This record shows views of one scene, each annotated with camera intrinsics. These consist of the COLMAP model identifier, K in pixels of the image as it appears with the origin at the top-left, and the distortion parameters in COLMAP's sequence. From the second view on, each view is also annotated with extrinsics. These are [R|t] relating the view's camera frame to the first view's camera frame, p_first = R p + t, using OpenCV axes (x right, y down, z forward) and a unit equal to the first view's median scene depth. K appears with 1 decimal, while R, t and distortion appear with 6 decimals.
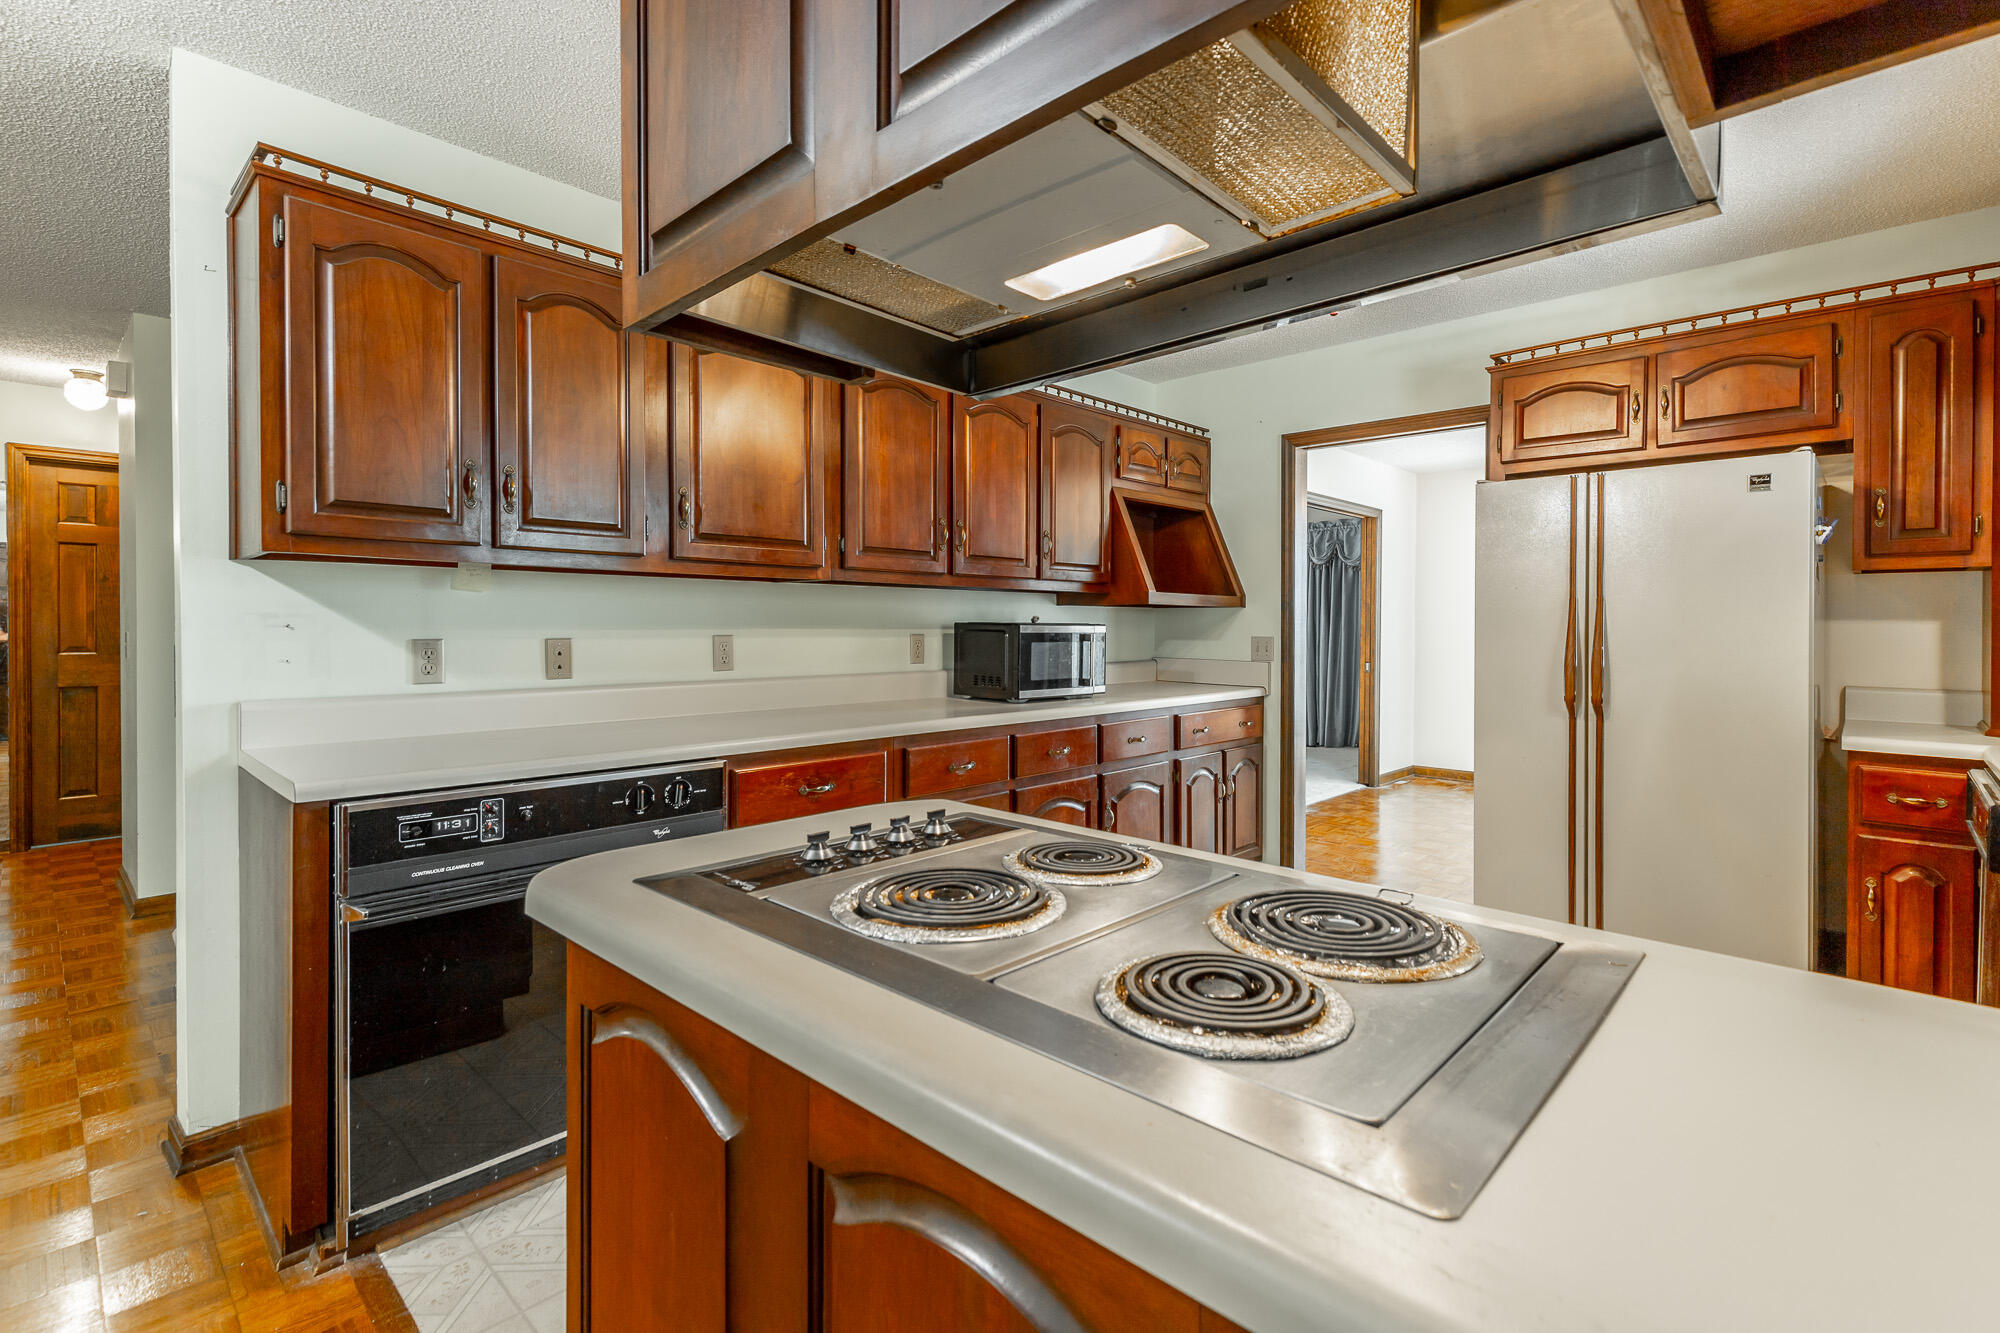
lens RADIAL K [[909.2, 0, 1028.0], [0, 909.2, 628.4], [0, 0, 1]] dist [0.009415, -0.002832]
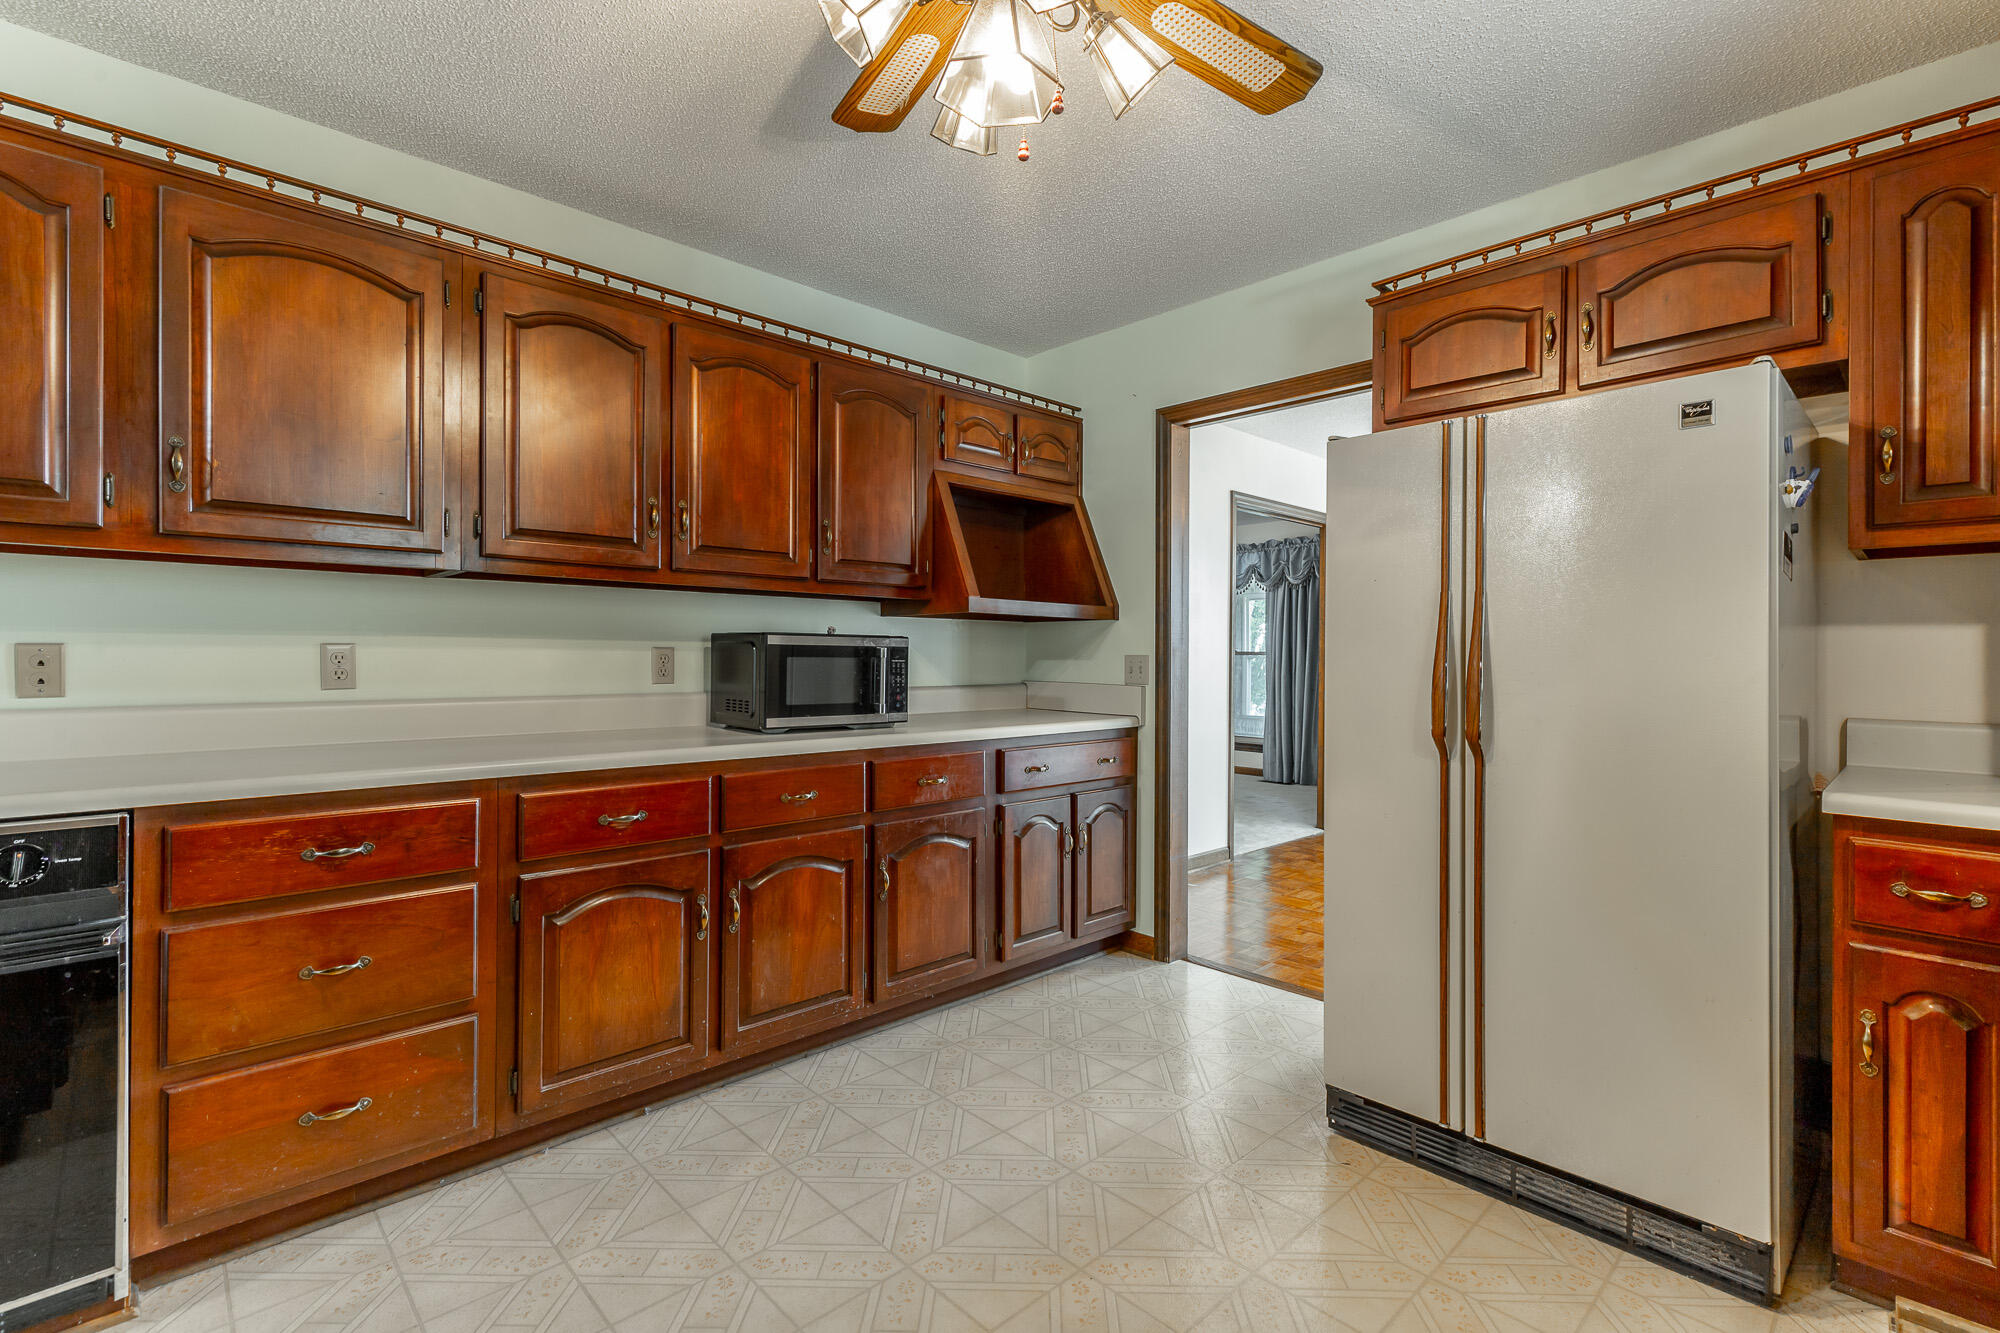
lens RADIAL K [[909.2, 0, 1014.9], [0, 909.2, 650.5], [0, 0, 1]] dist [0.009415, -0.002832]
pose [[0.998821, 0.002564, -0.048475, 0.305205], [-0.003002, 0.999955, -0.008967, 0.020536], [0.048450, 0.009102, 0.998784, 0.279316]]
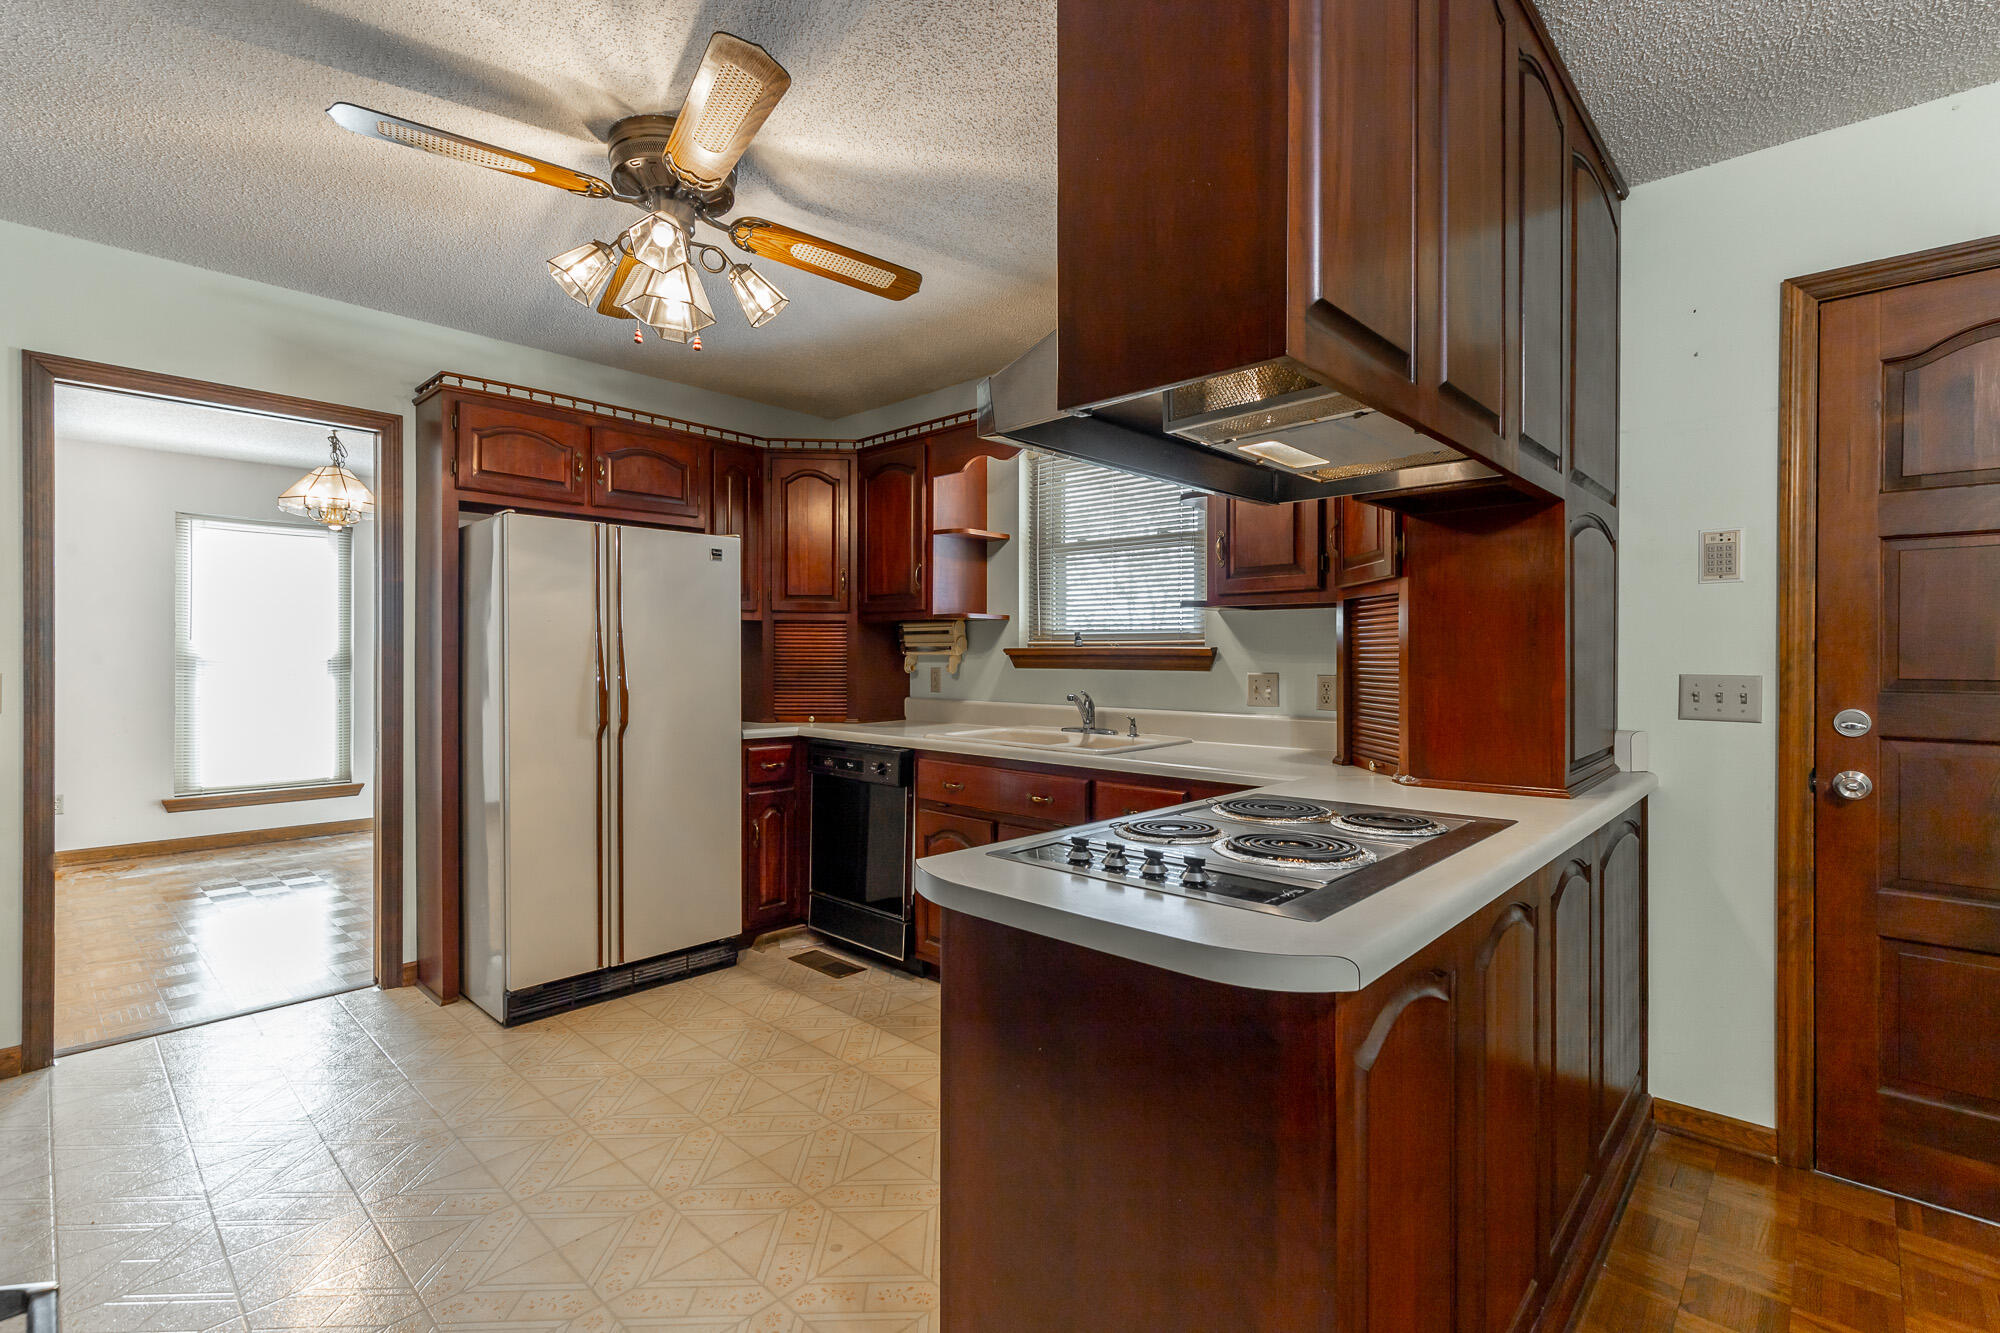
lens RADIAL K [[909.2, 0, 993.4], [0, 909.2, 666.4], [0, 0, 1]] dist [0.009415, -0.002832]
pose [[0.006656, -0.009160, 0.999936, -0.543788], [0.005768, 0.999942, 0.009122, 0.001709], [-0.999961, 0.005707, 0.006709, 0.521629]]
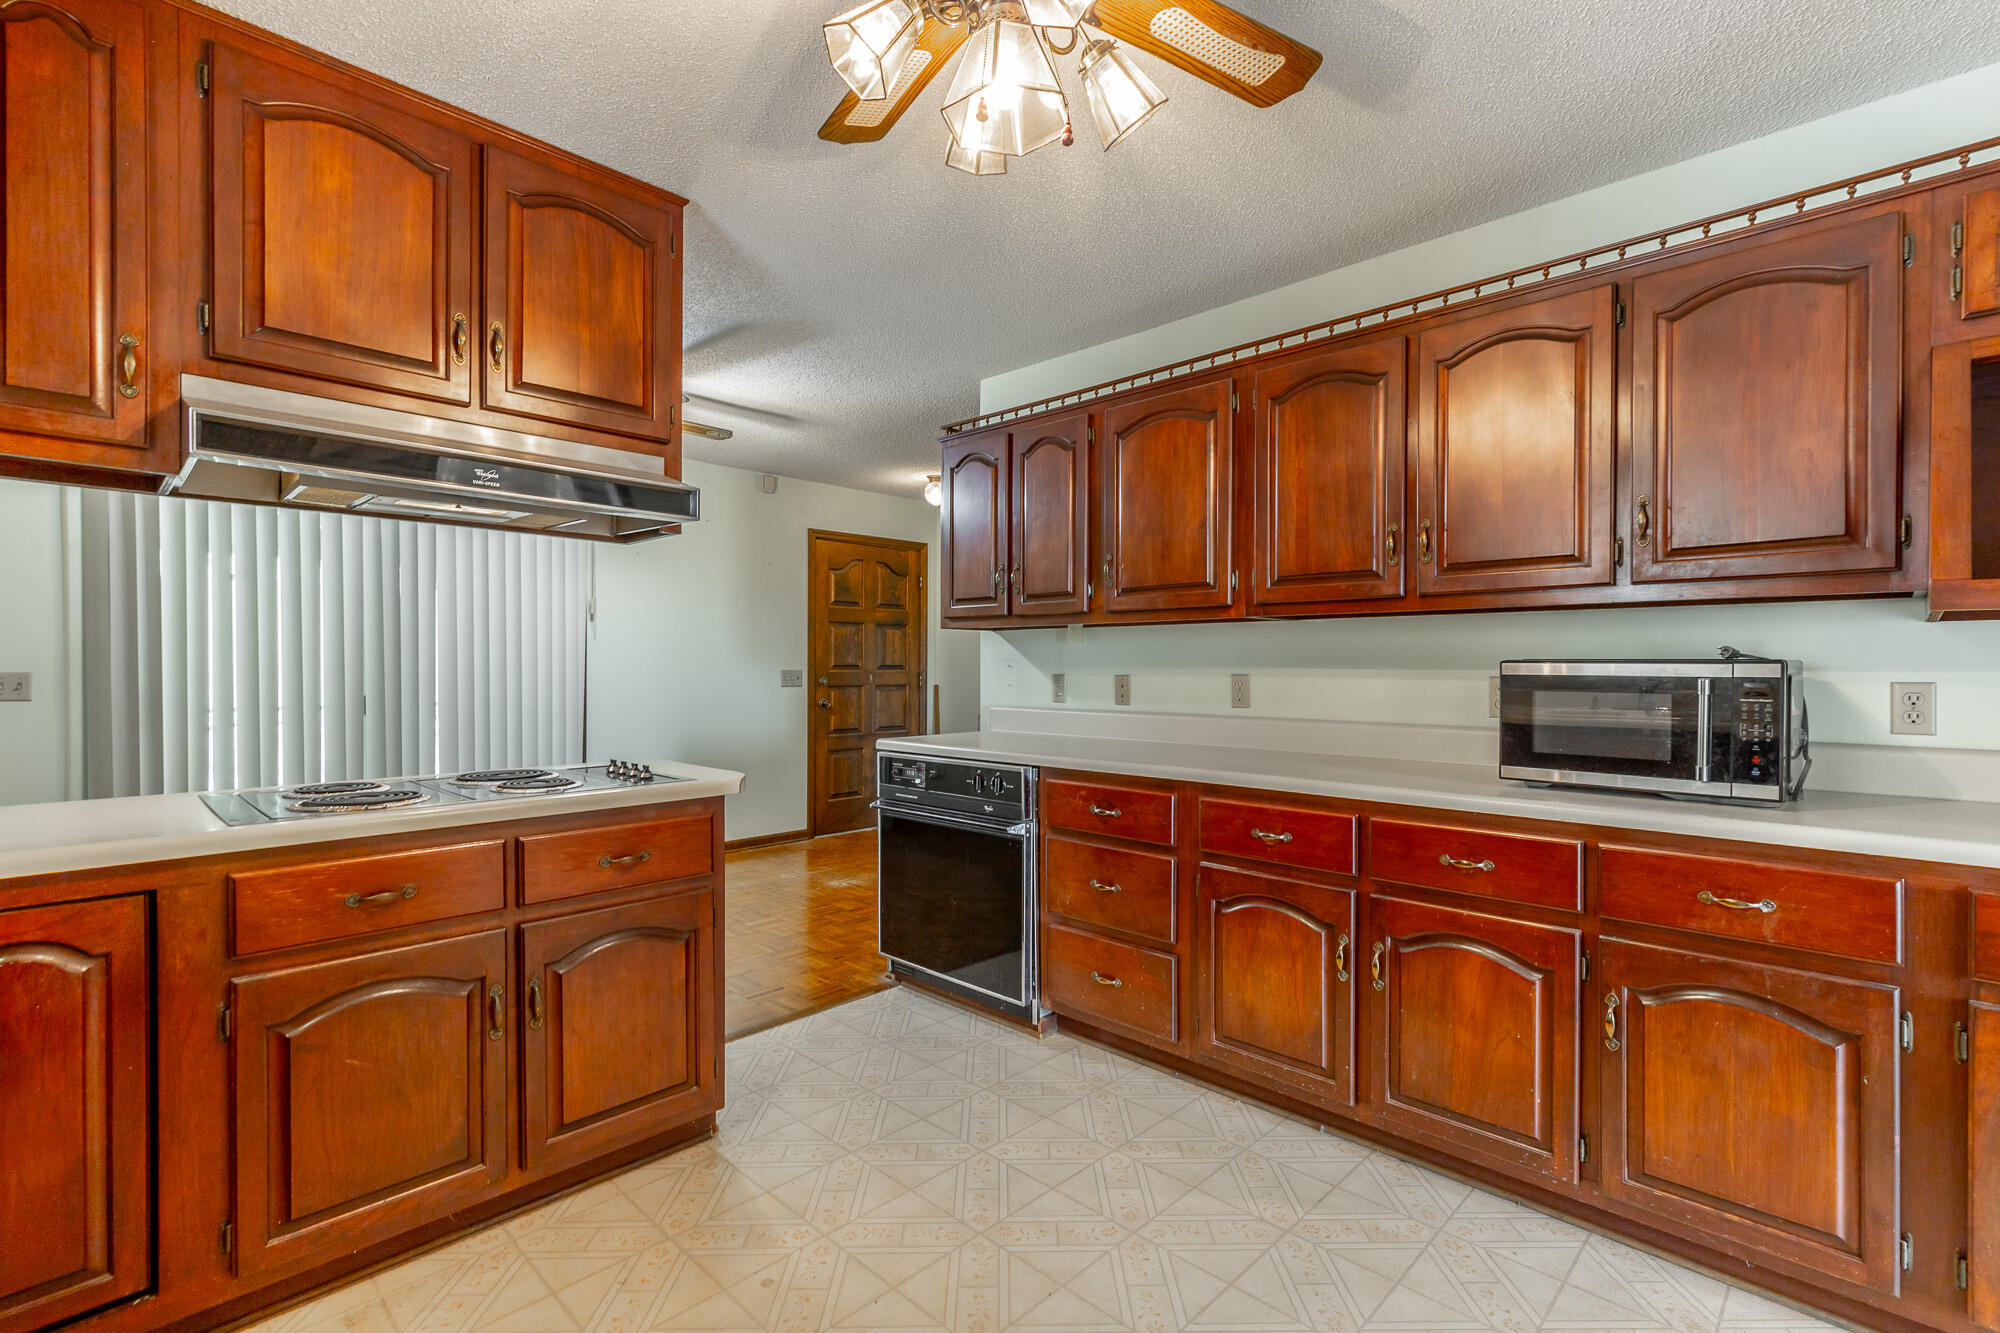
lens RADIAL K [[909.2, 0, 1024.7], [0, 909.2, 670.3], [0, 0, 1]] dist [0.009415, -0.002832]
pose [[-0.018030, -0.000364, -0.999837, 0.805276], [-0.006154, 0.999981, -0.000253, 0.004387], [0.999819, 0.006148, -0.018032, 0.845441]]
